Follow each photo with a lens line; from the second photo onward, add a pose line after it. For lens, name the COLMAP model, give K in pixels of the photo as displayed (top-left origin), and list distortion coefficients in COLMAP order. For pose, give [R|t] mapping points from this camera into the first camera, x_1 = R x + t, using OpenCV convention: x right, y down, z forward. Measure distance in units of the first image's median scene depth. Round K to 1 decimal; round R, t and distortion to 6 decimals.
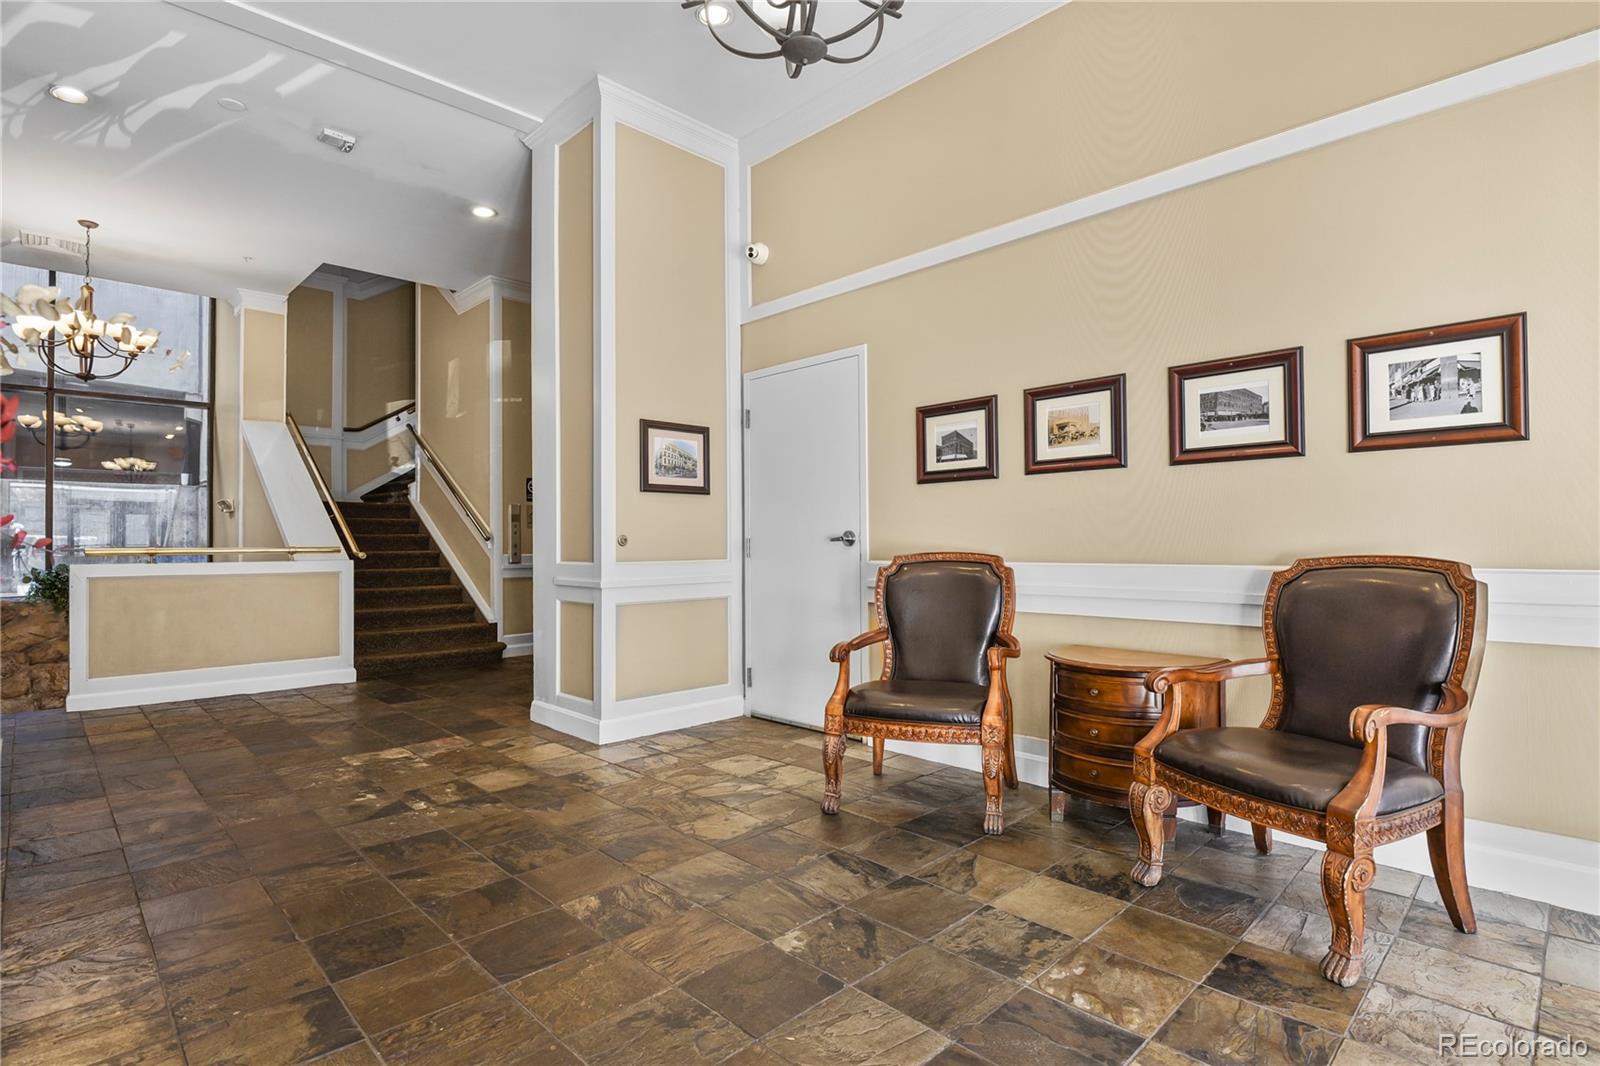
lens RADIAL K [[776.3, 0, 808.6], [0, 776.3, 533.9], [0, 0, 1]] dist [-0.007339, -0.006877]
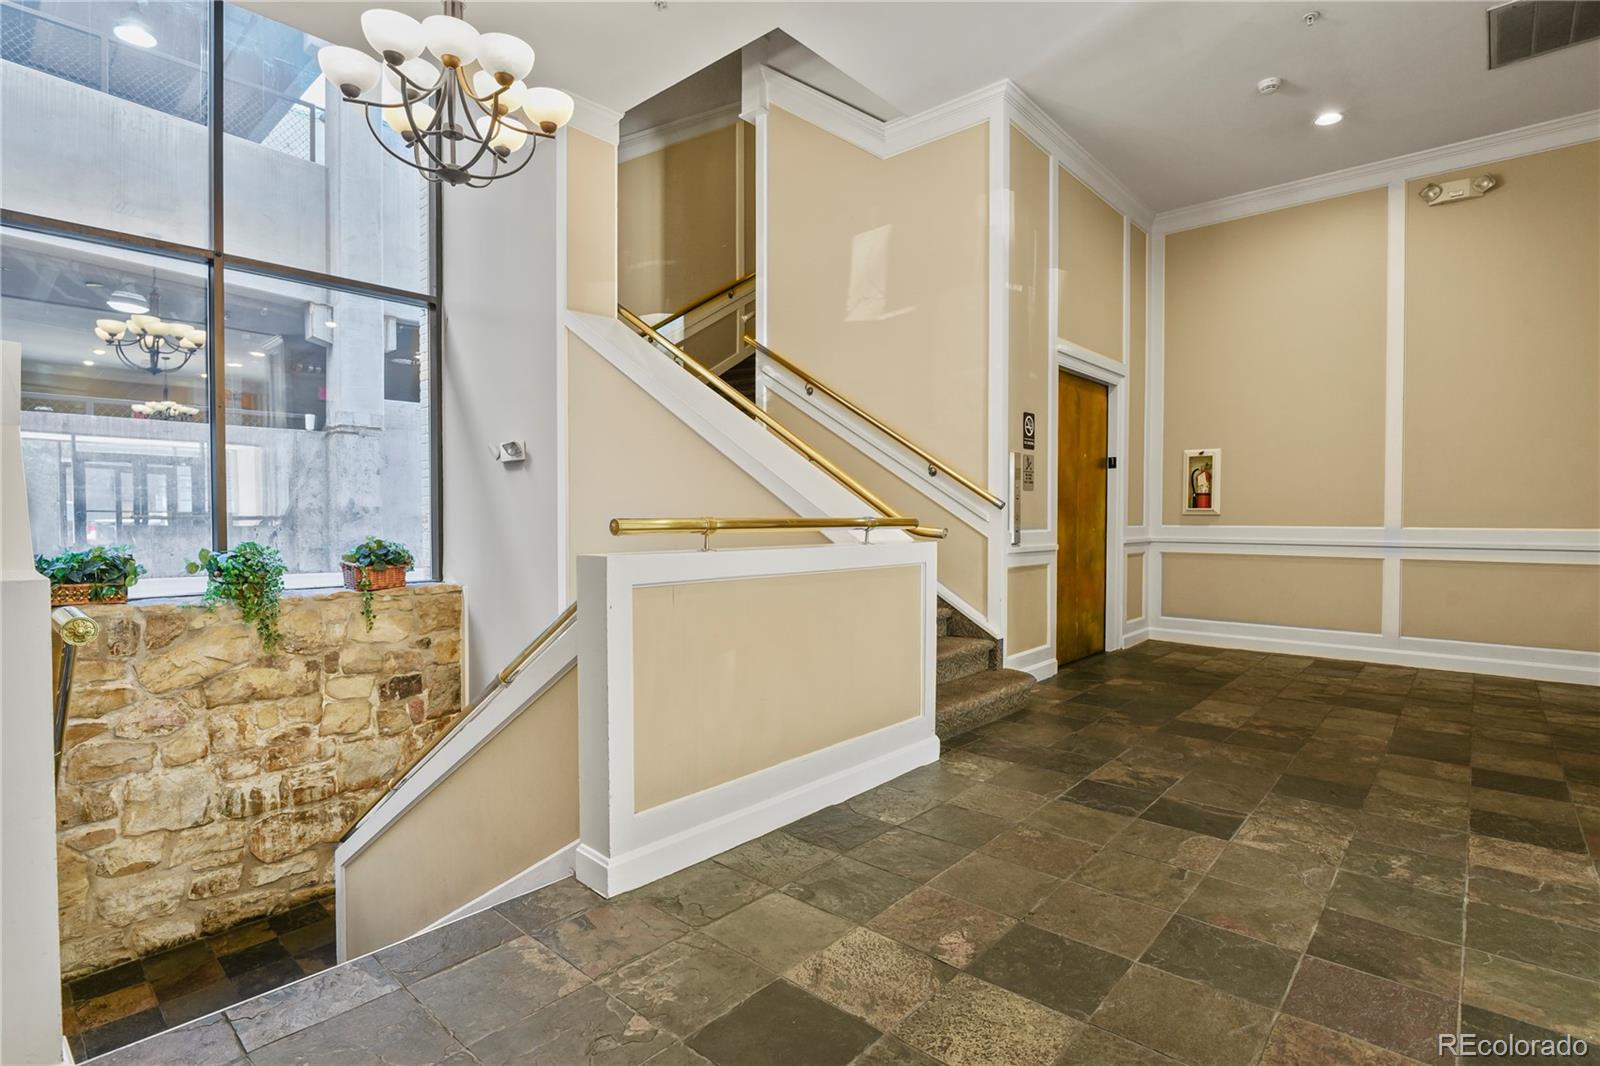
lens RADIAL K [[776.3, 0, 808.6], [0, 776.3, 533.9], [0, 0, 1]] dist [-0.007339, -0.006877]
pose [[0.998355, 0.007429, 0.056856, -0.575121], [-0.009428, 0.999344, 0.034977, 0.007079], [-0.056559, -0.035456, 0.997770, 0.366471]]
